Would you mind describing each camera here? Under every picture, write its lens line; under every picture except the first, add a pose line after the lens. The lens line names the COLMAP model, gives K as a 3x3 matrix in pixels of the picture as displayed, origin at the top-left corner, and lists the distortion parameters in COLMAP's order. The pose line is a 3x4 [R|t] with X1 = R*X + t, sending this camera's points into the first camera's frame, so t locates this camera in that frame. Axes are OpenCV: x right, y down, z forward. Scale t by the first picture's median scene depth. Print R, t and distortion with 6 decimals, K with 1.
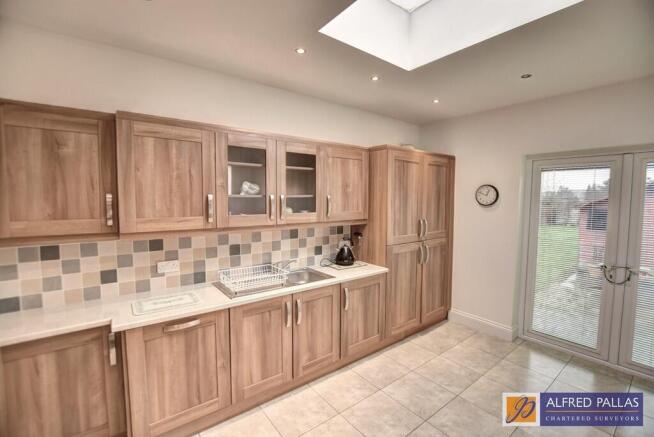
lens RADIAL K [[291.4, 0, 328.8], [0, 291.4, 216.1], [0, 0, 1]] dist [-0.024026, 0.001156]
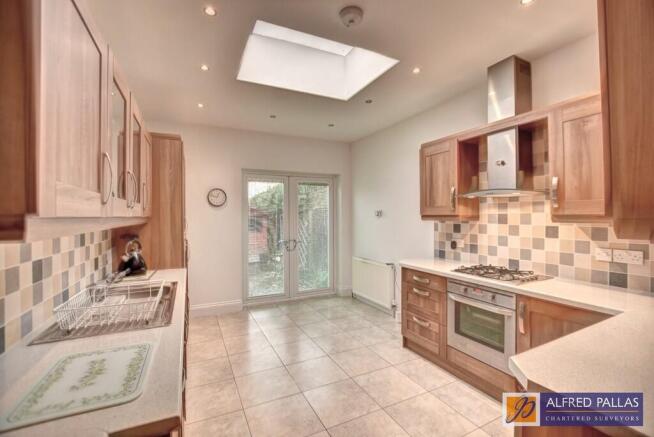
lens RADIAL K [[291.4, 0, 328.7], [0, 291.4, 217.9], [0, 0, 1]] dist [-0.024026, 0.001156]
pose [[0.212048, -0.013488, 0.977166, -0.598518], [0.065706, 0.997839, -0.000485, 0.050036], [-0.975048, 0.064309, 0.212476, 0.345552]]
